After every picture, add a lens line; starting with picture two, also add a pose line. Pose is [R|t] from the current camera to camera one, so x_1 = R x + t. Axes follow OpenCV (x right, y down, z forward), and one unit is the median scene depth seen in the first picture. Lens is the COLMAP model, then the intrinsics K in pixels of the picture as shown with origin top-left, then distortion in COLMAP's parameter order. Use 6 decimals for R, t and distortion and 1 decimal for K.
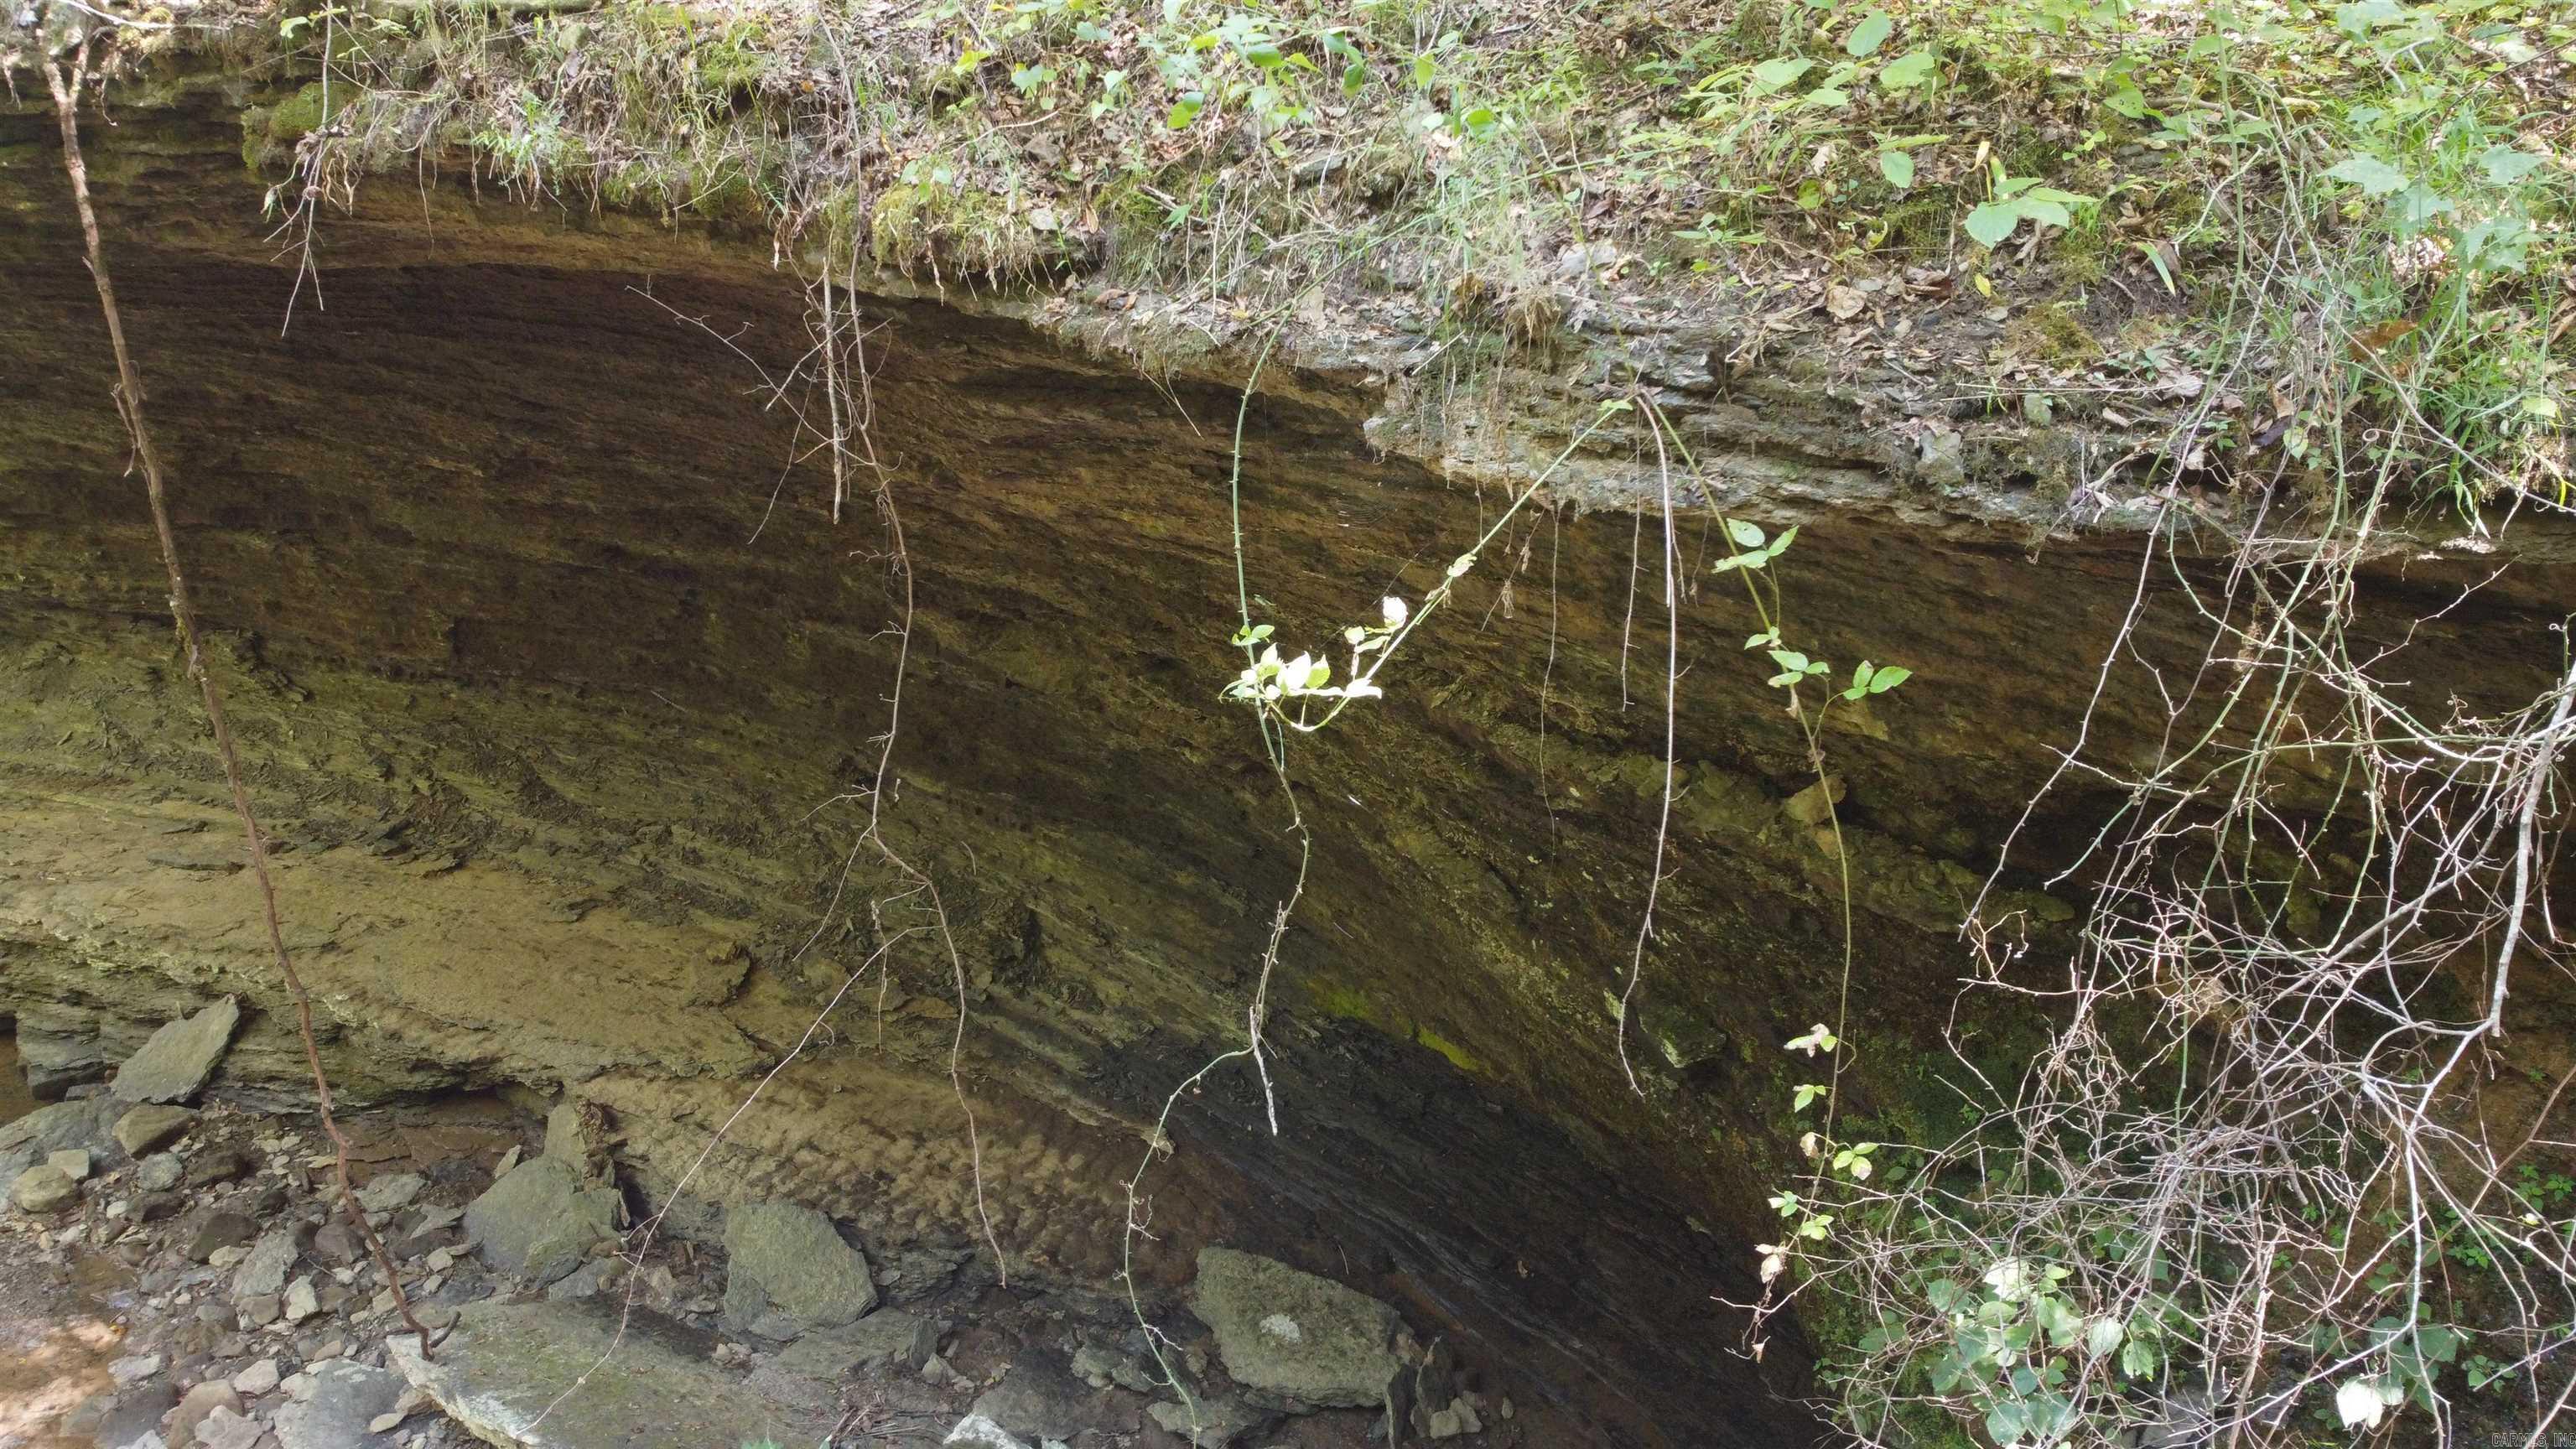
lens RADIAL K [[1944.2, 0, 1290.3], [0, 1944.2, 715.4], [0, 0, 1]] dist [-0.005052, 0.002015]
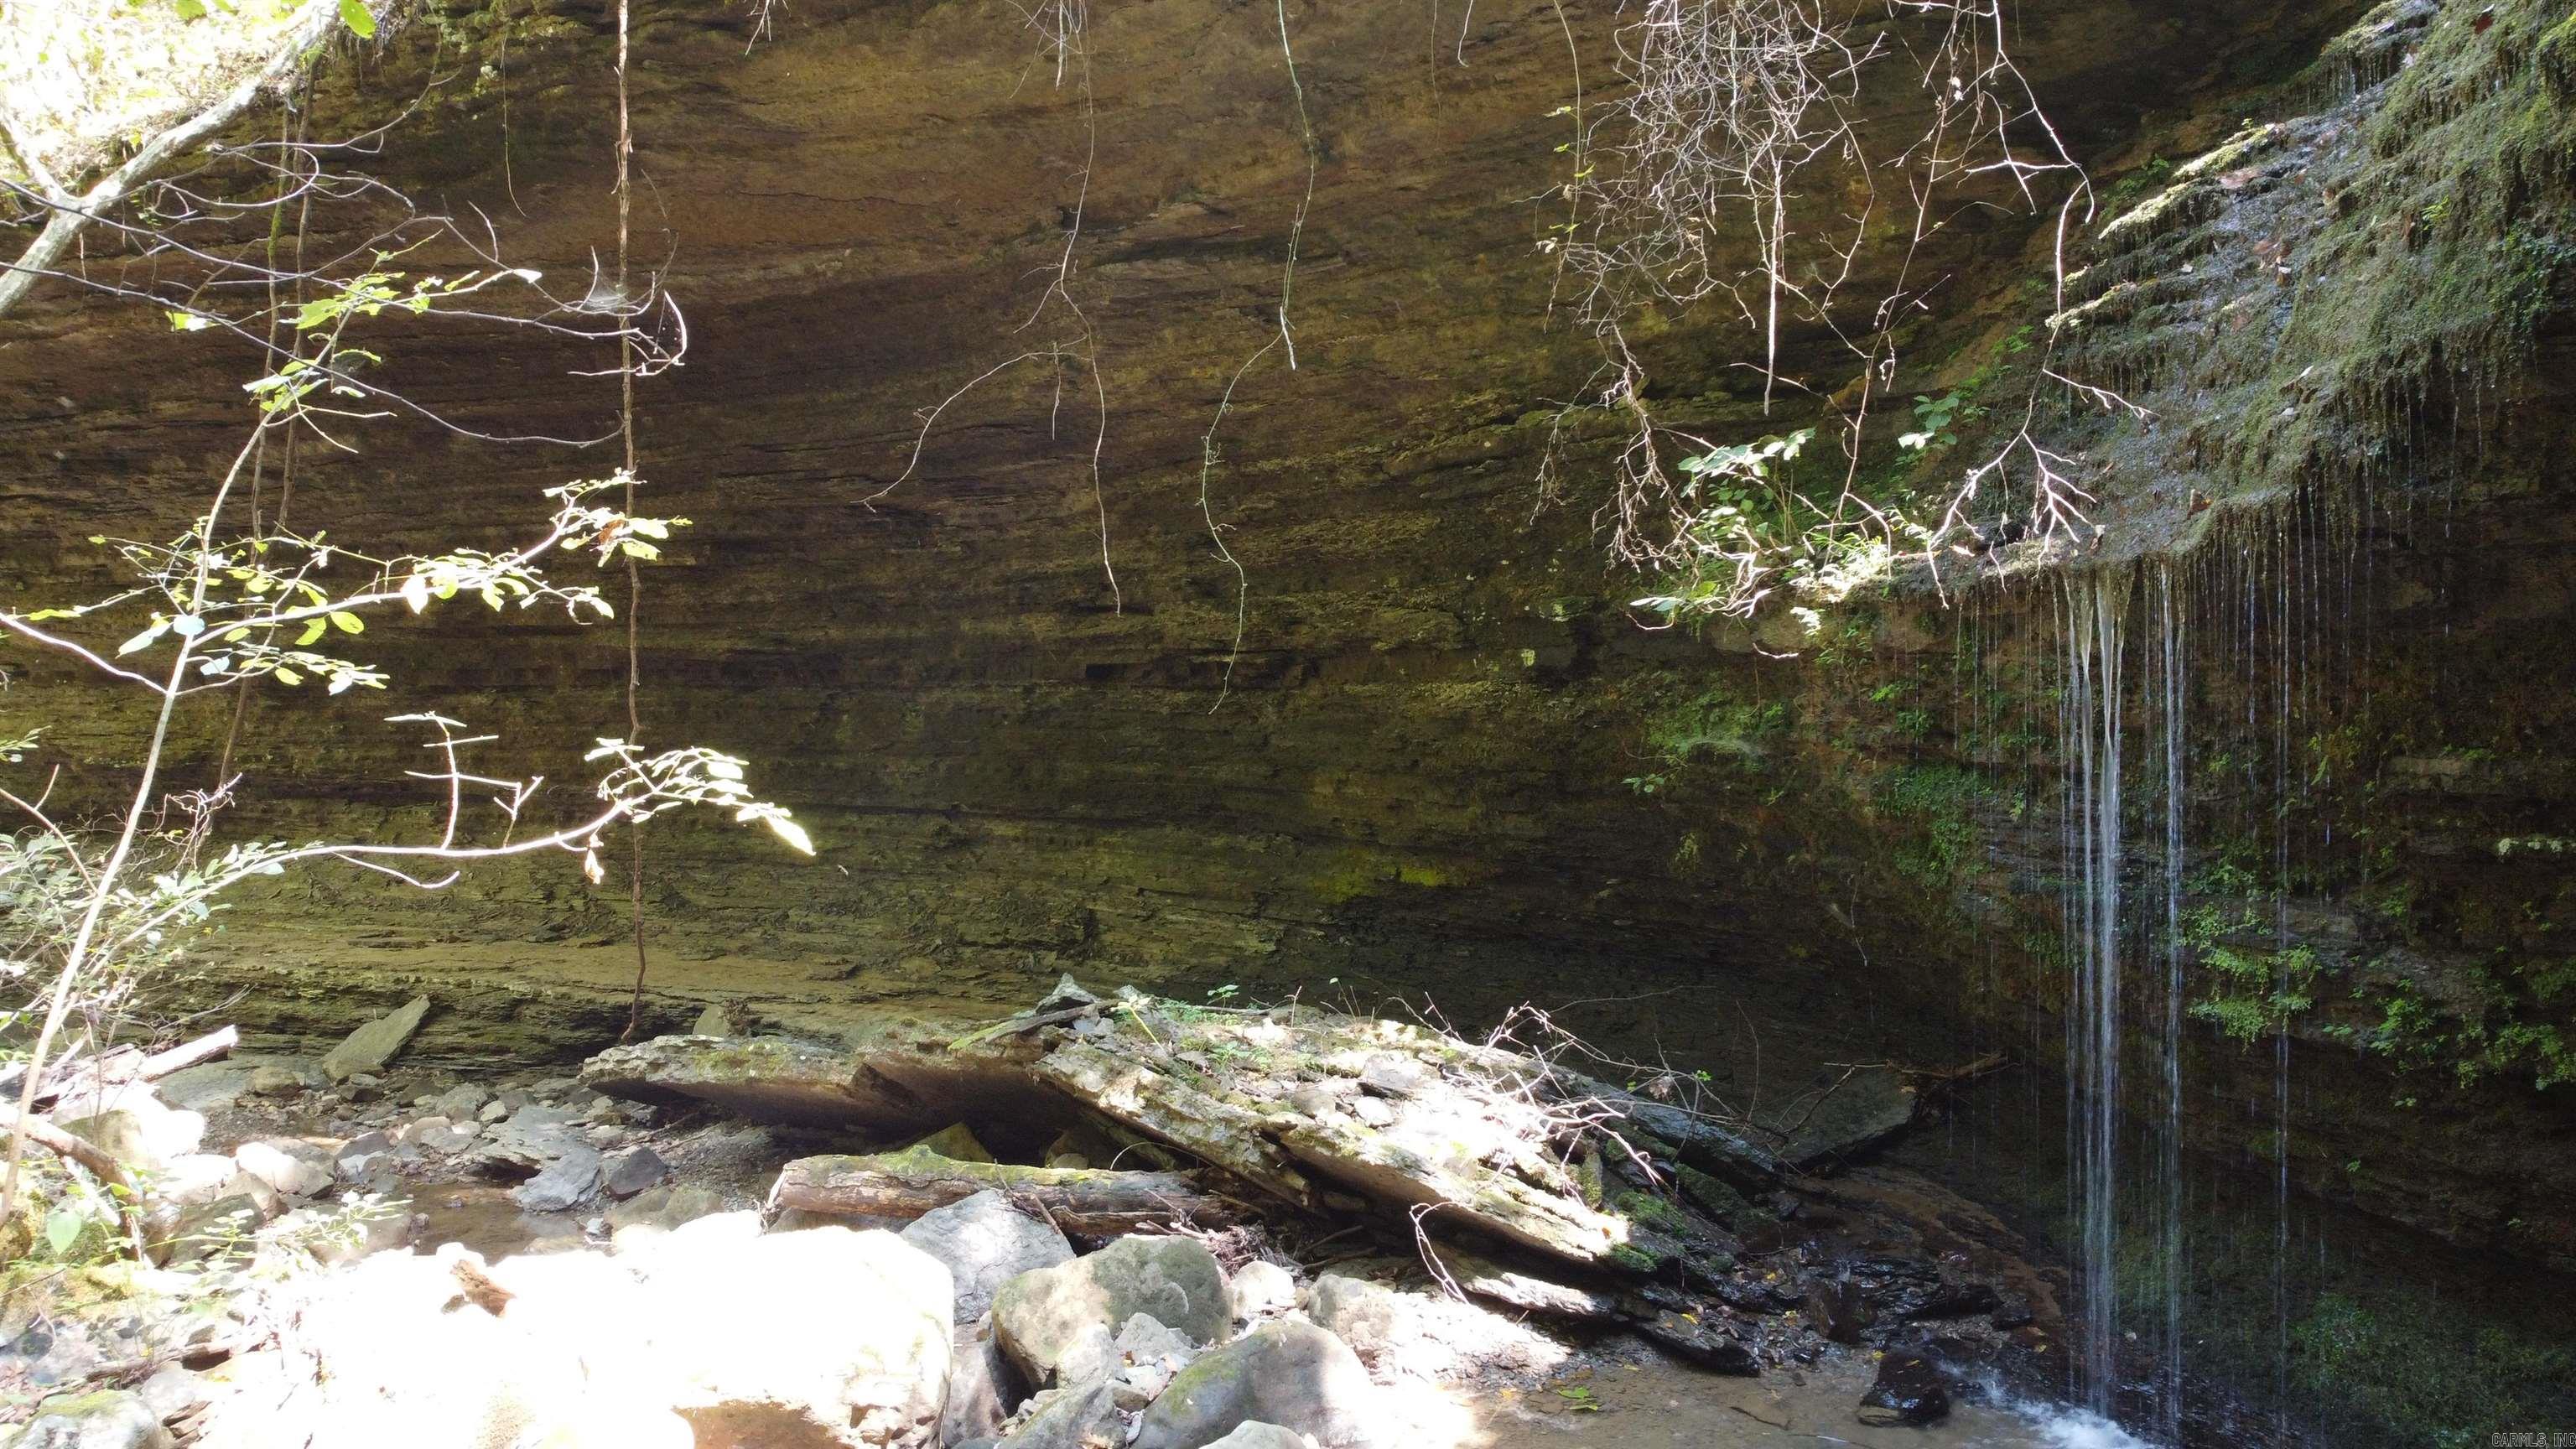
lens RADIAL K [[1944.2, 0, 1278.3], [0, 1944.2, 724.2], [0, 0, 1]] dist [-0.005052, 0.002015]
pose [[0.999911, 0.005344, -0.012249, 0.000293], [-0.009256, 0.938081, -0.346293, 0.369573], [0.009640, 0.346376, 0.938046, -0.173568]]
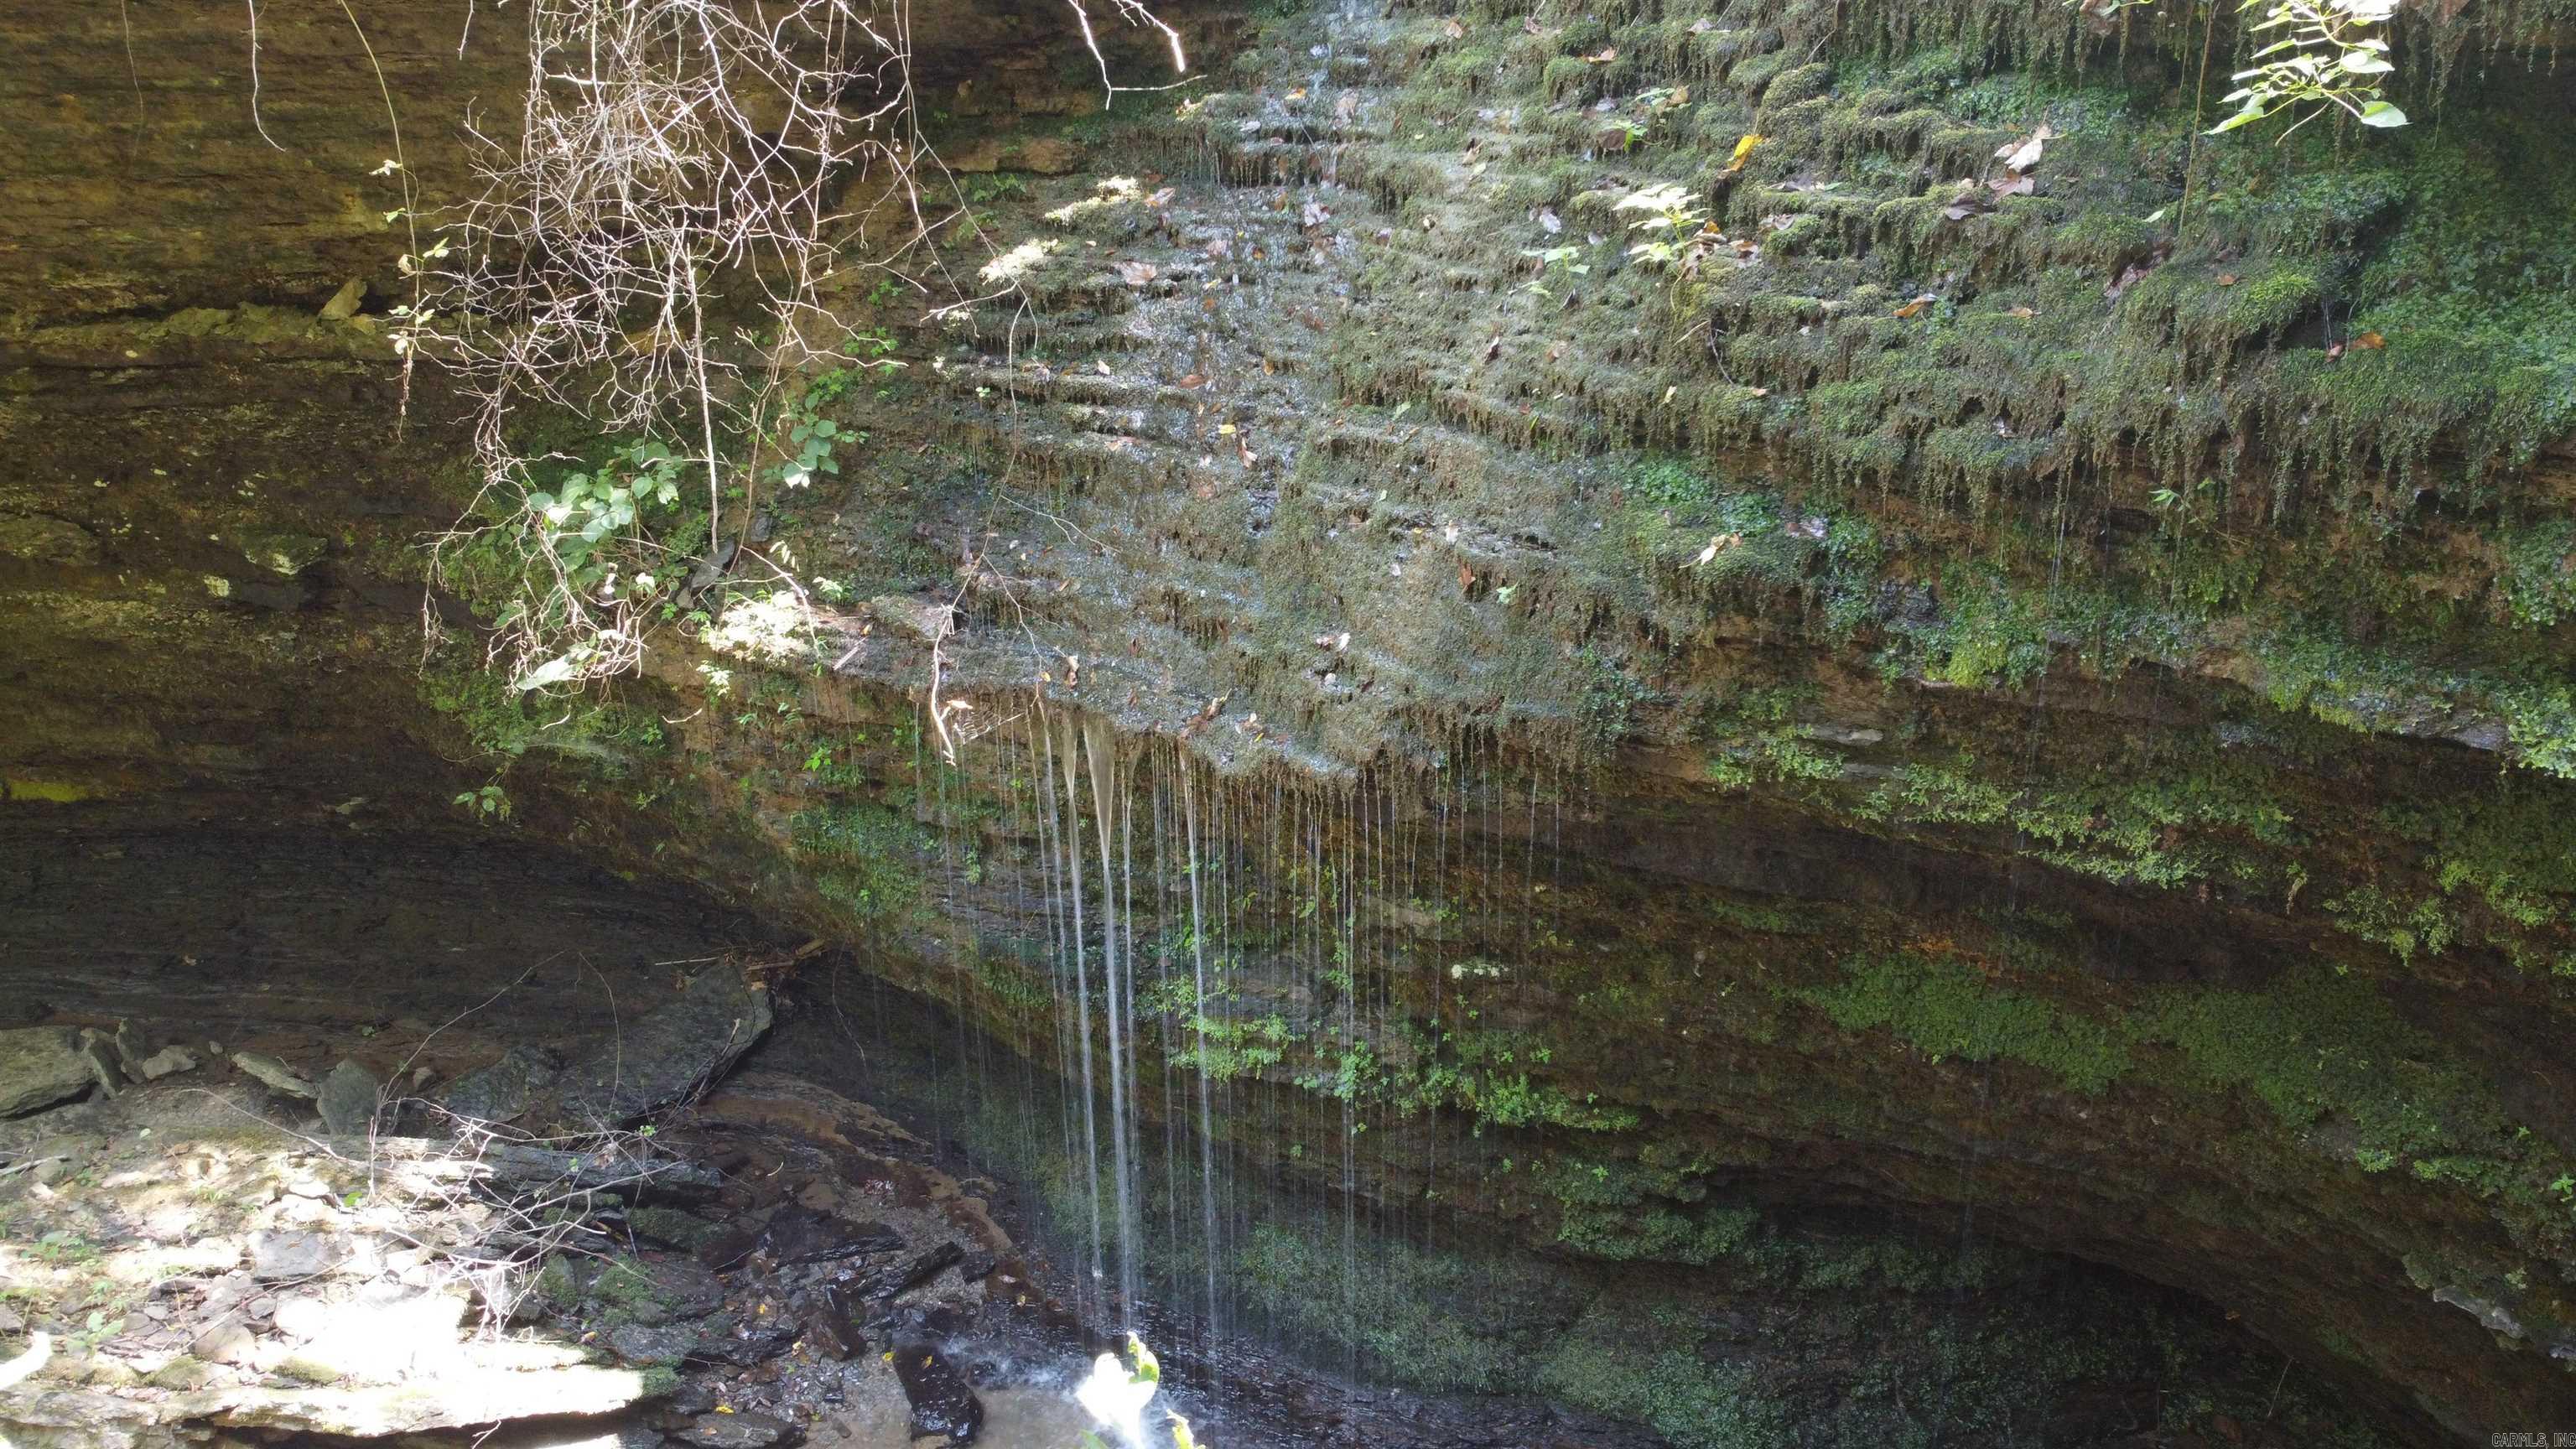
lens RADIAL K [[1944.2, 0, 1292.8], [0, 1944.2, 719.1], [0, 0, 1]] dist [-0.005052, 0.002015]
pose [[0.710639, -0.232790, 0.663928, -0.087596], [0.259548, 0.963856, 0.060144, 0.172324], [-0.653932, 0.129580, 0.745374, -0.143835]]
